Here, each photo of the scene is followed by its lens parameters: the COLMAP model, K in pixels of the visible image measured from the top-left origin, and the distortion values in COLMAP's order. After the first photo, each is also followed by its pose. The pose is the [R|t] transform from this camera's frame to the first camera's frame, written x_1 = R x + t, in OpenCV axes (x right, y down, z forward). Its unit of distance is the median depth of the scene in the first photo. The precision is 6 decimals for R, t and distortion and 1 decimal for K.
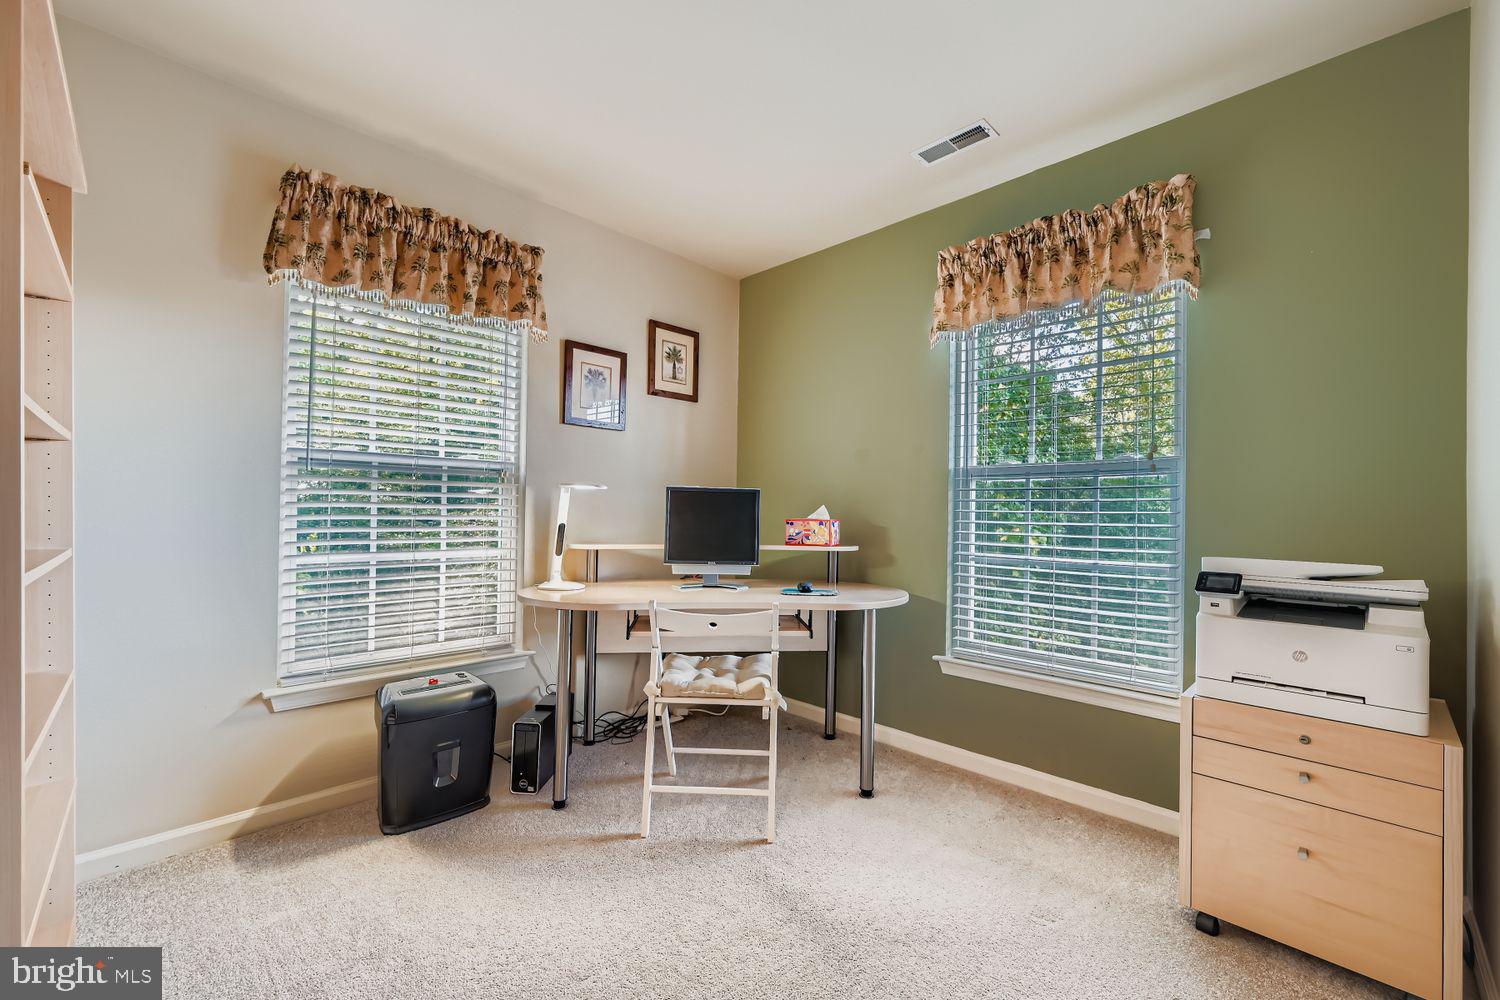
lens RADIAL K [[597.7, 0, 754.8], [0, 597.7, 506.1], [0, 0, 1]] dist [0.002857, 0.001163]
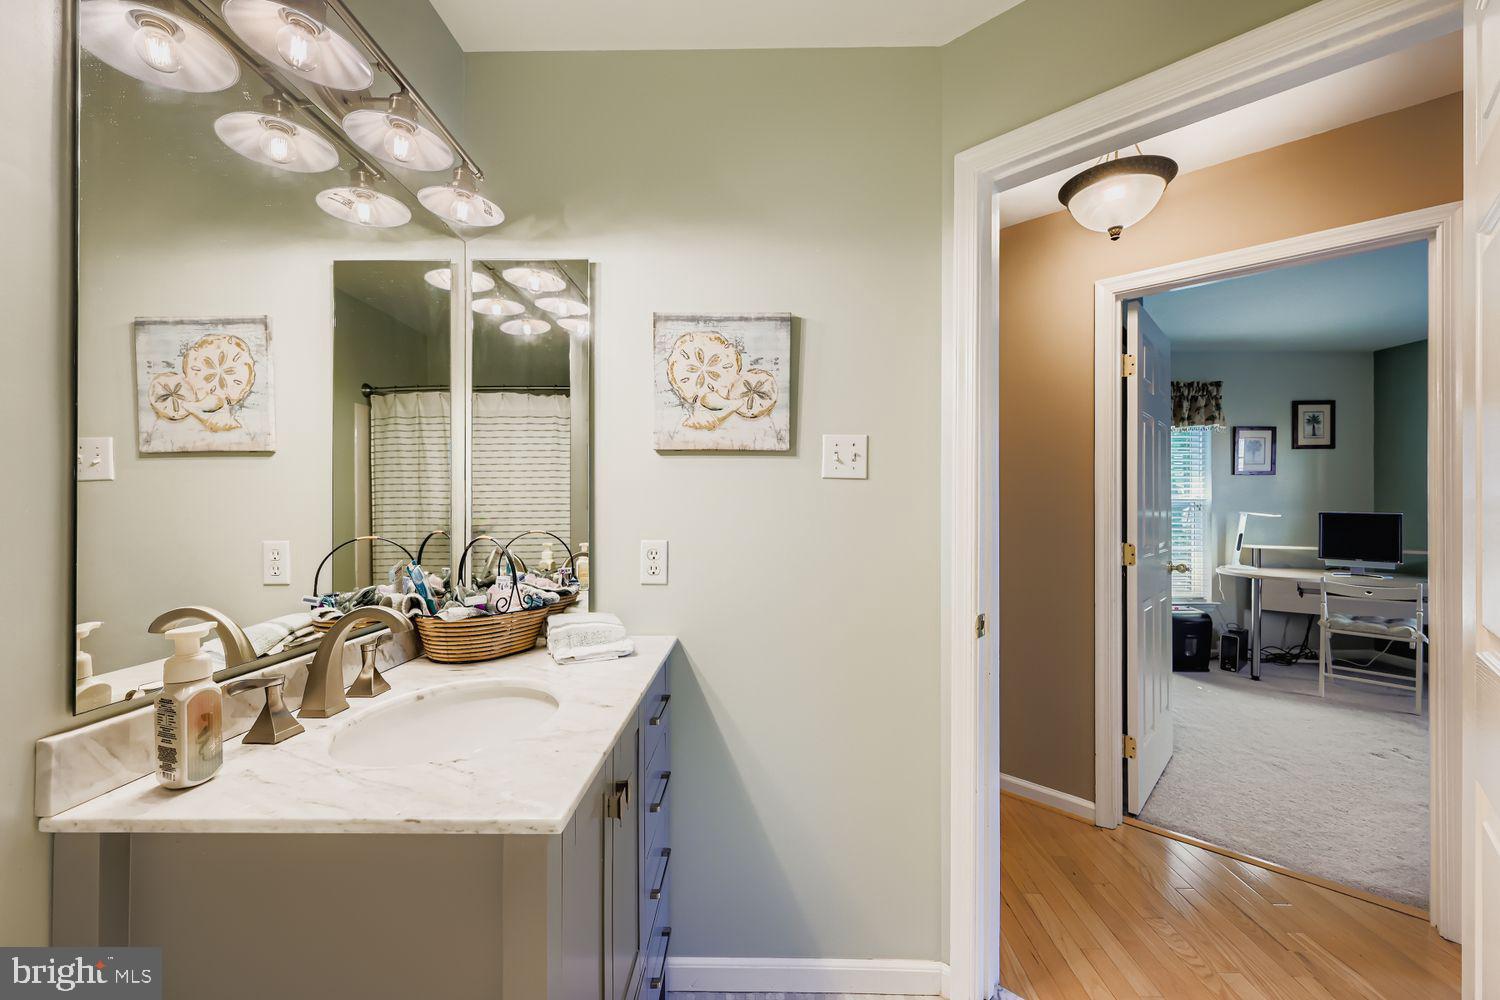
lens RADIAL K [[597.7, 0, 757.0], [0, 597.7, 496.3], [0, 0, 1]] dist [0.002857, 0.001163]
pose [[0.697782, -0.015674, -0.716139, -0.044292], [0.016457, 0.999847, -0.005848, -0.095935], [0.716121, -0.007705, 0.697933, -1.318783]]
